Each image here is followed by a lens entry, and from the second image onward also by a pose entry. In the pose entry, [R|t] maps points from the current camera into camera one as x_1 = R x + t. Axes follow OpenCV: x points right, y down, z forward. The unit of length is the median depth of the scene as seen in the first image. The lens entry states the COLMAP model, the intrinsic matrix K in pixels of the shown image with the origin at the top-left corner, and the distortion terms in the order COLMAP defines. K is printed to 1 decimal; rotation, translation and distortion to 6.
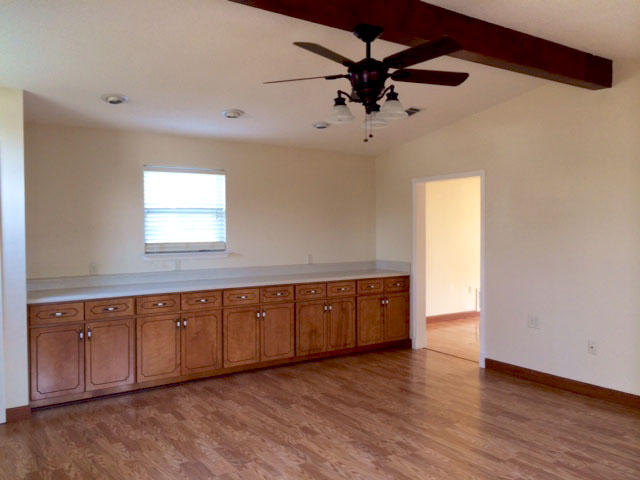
lens RADIAL K [[550.4, 0, 320.0], [0, 550.4, 240.0], [0, 0, 1]] dist [0.050541, -0.003440]
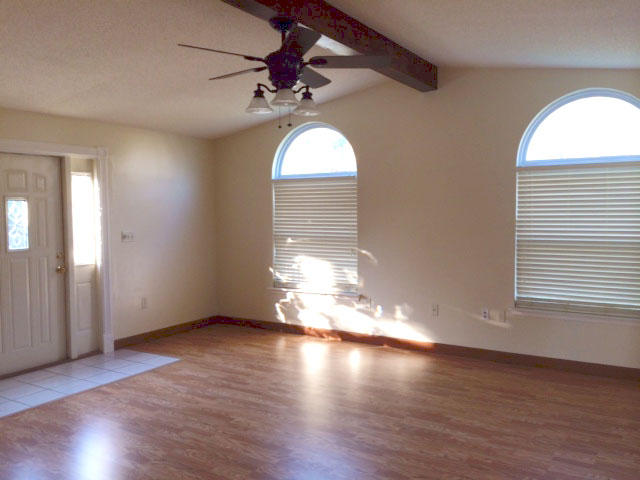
lens RADIAL K [[550.4, 0, 320.0], [0, 550.4, 240.0], [0, 0, 1]] dist [0.050541, -0.003440]
pose [[-0.922386, 0.034914, -0.384688, 0.373050], [0.003039, 0.996532, 0.083157, -0.046344], [0.386257, 0.075534, -0.919293, 1.720810]]
